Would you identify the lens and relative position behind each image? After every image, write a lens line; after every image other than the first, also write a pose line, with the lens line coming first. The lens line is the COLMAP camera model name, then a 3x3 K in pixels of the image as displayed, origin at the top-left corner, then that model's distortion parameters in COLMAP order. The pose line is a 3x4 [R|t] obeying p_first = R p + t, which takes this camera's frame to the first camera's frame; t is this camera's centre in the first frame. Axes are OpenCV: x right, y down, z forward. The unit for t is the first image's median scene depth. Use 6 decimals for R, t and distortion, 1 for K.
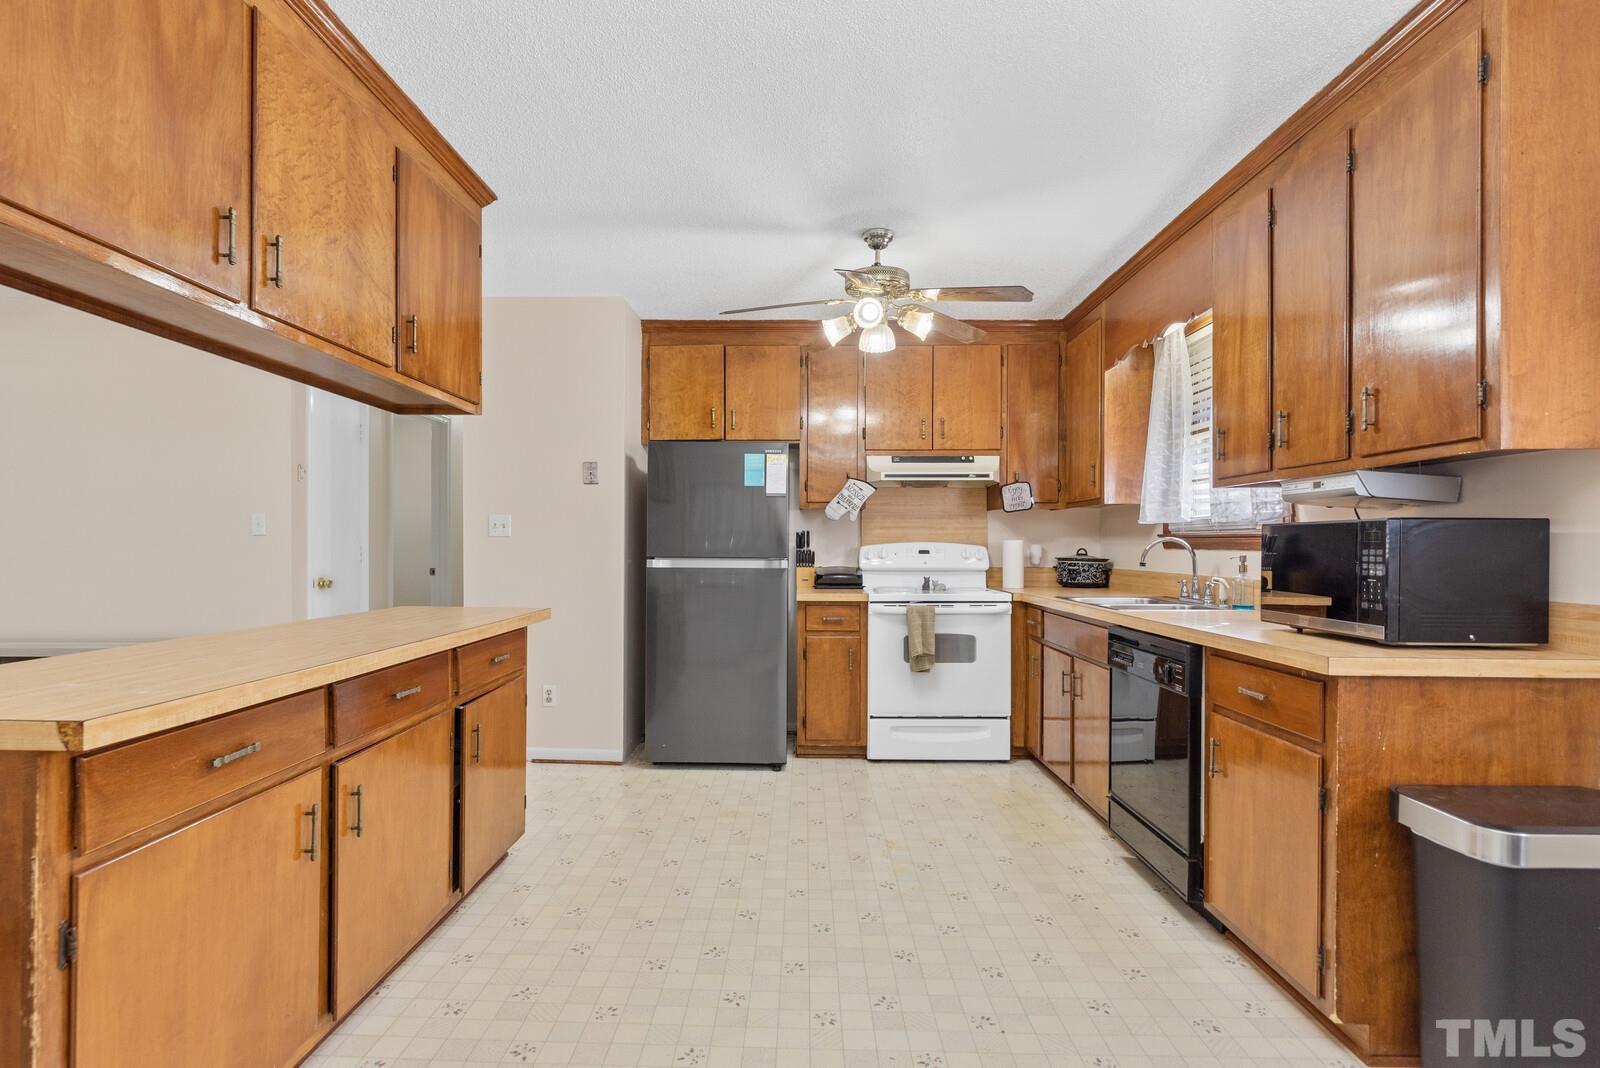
lens RADIAL K [[776.0, 0, 800.4], [0, 776.0, 551.4], [0, 0, 1]] dist [0.001852, 0.000165]
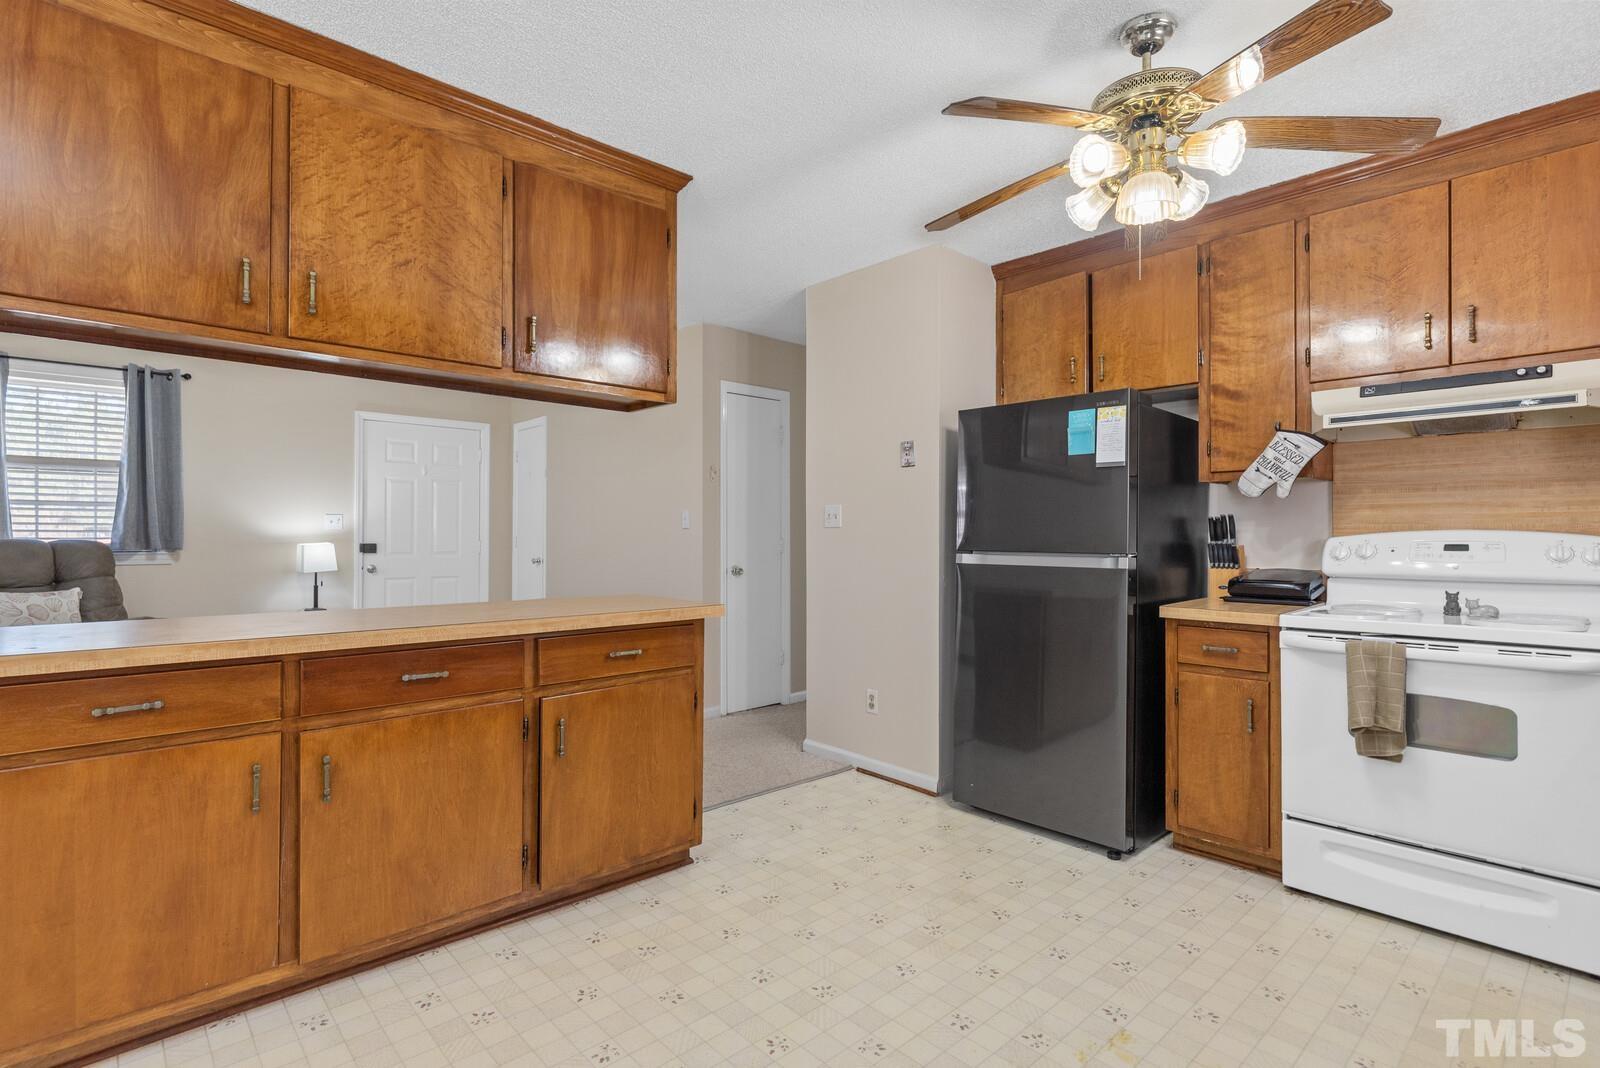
lens RADIAL K [[779.4, 0, 800.0], [0, 779.4, 534.0], [0, 0, 1]] dist [-0.000312, 0.000250]
pose [[0.686269, -0.004222, -0.727336, 0.283809], [-0.005596, 0.999923, -0.011085, -0.000366], [0.727327, 0.011677, 0.686192, 0.304135]]
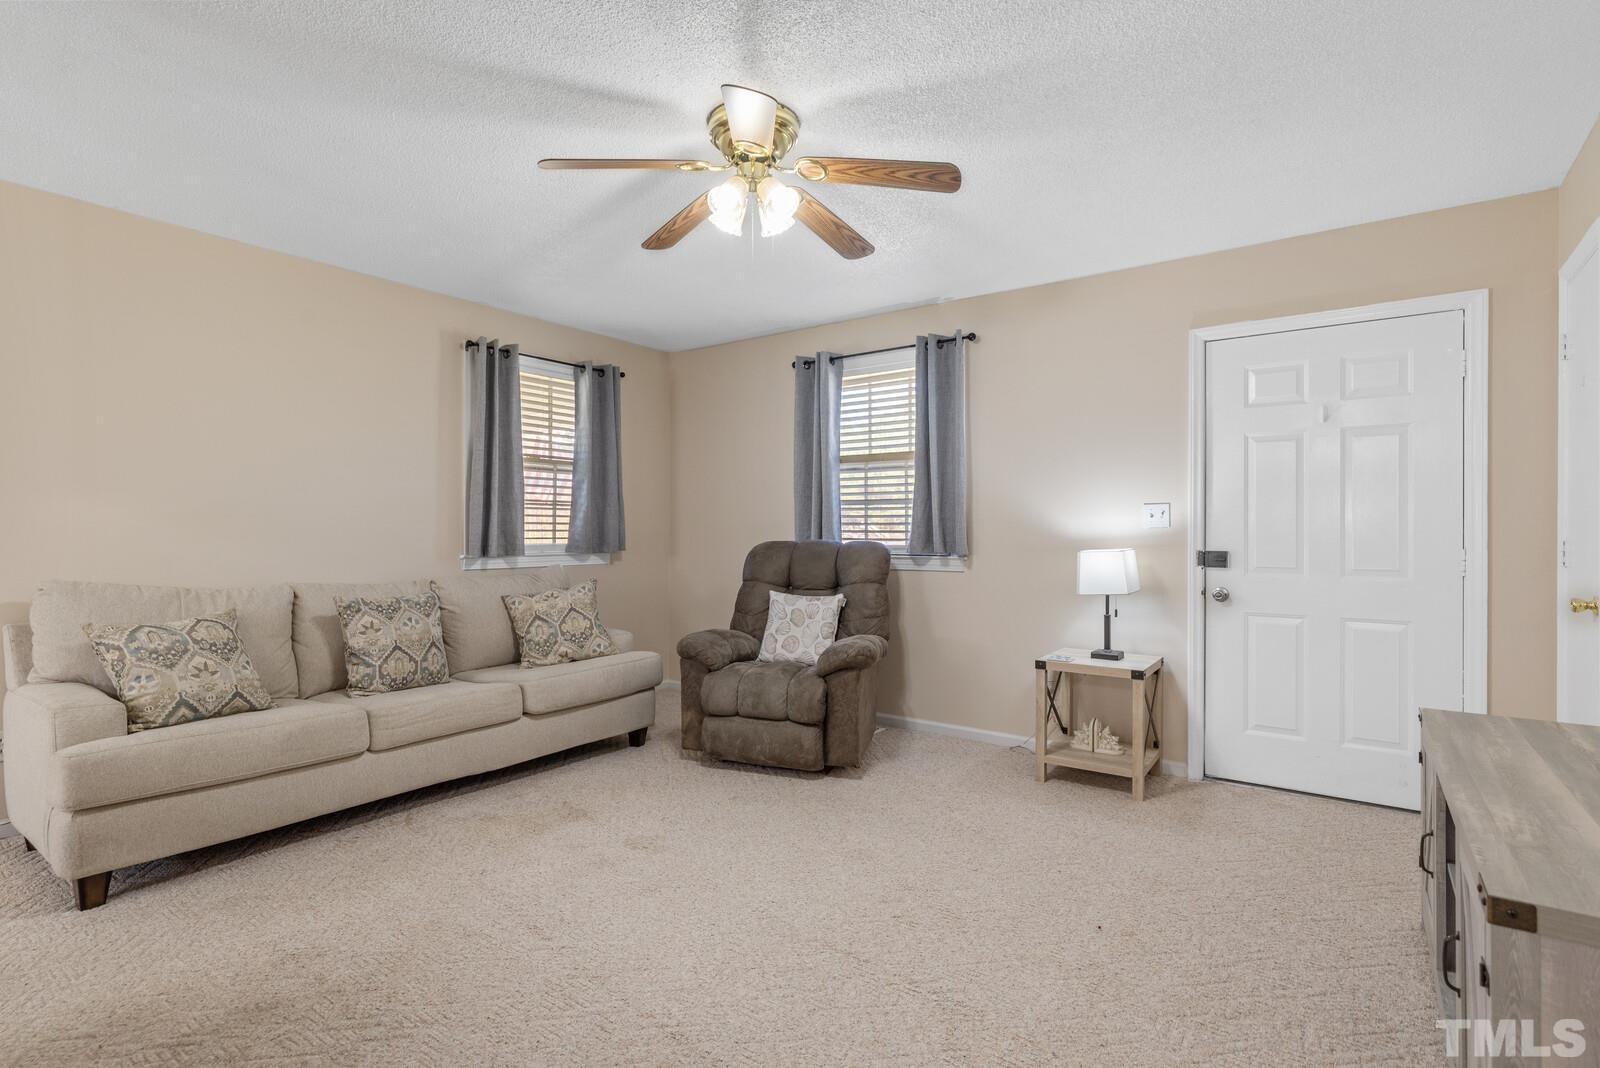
lens RADIAL K [[785.6, 0, 772.8], [0, 785.6, 531.5], [0, 0, 1]] dist [-0.000635, 0.000123]
pose [[-0.593480, -0.007252, -0.804816, -0.349427], [-0.011501, 0.999934, -0.000529, -0.009580], [0.804766, 0.008942, -0.593524, 0.836622]]
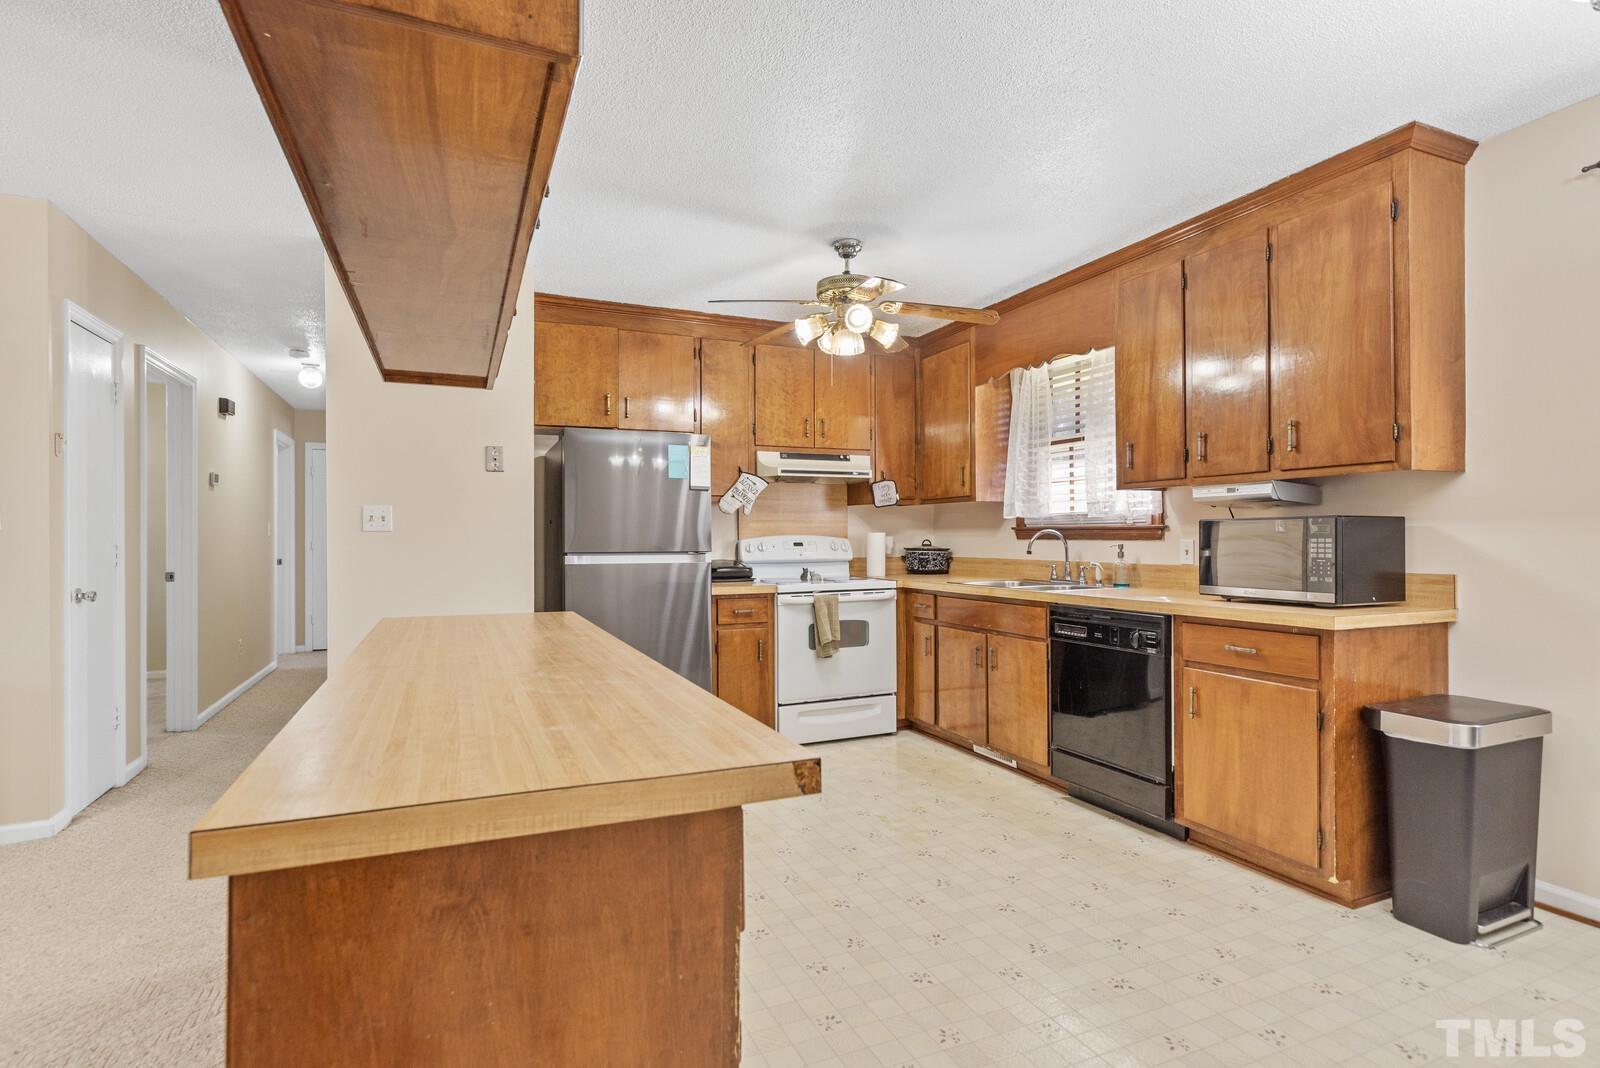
lens RADIAL K [[765.7, 0, 795.1], [0, 765.7, 538.5], [0, 0, 1]] dist [-0.000624, -0.000136]
pose [[0.911847, -0.007994, 0.410453, -0.314146], [0.010801, 0.999931, -0.004521, -0.002923], [-0.410389, 0.008556, 0.911870, 0.064995]]
